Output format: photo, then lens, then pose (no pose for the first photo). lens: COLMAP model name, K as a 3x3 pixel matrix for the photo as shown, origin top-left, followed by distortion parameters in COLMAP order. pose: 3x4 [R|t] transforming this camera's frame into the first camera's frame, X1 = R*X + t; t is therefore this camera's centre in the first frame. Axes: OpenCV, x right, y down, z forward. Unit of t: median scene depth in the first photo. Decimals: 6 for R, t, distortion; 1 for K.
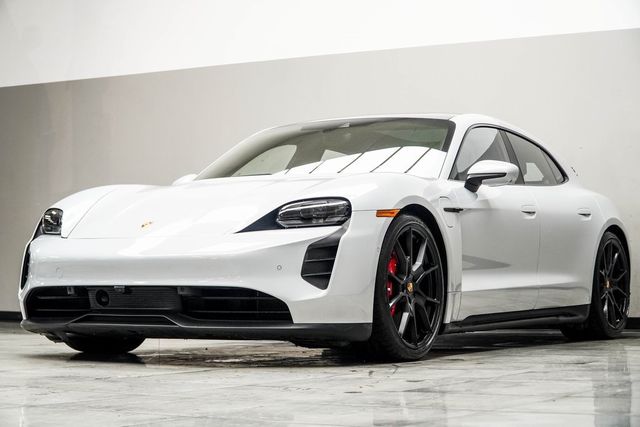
lens RADIAL K [[1351.1, 0, 320.0], [0, 1351.1, 213.5], [0, 0, 1]] dist [-0.011526, 0.053378]
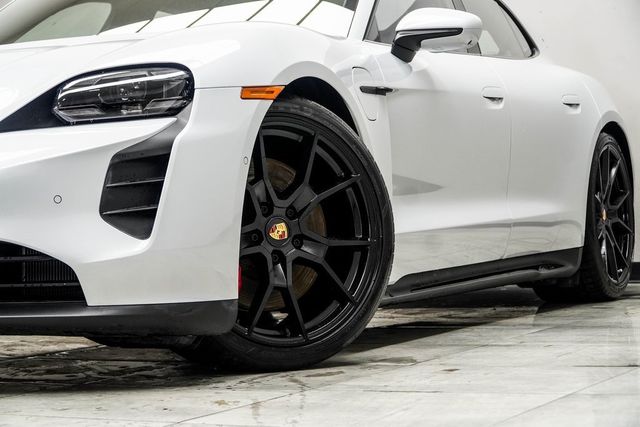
lens RADIAL K [[1568.9, 0, 320.0], [0, 1568.9, 213.5], [0, 0, 1]] dist [-0.794964, 0.116365]
pose [[0.995073, -0.023240, 0.096380, 0.011515], [0.018396, 0.998537, 0.050850, 0.015277], [-0.097420, -0.048827, 0.994045, 0.354966]]
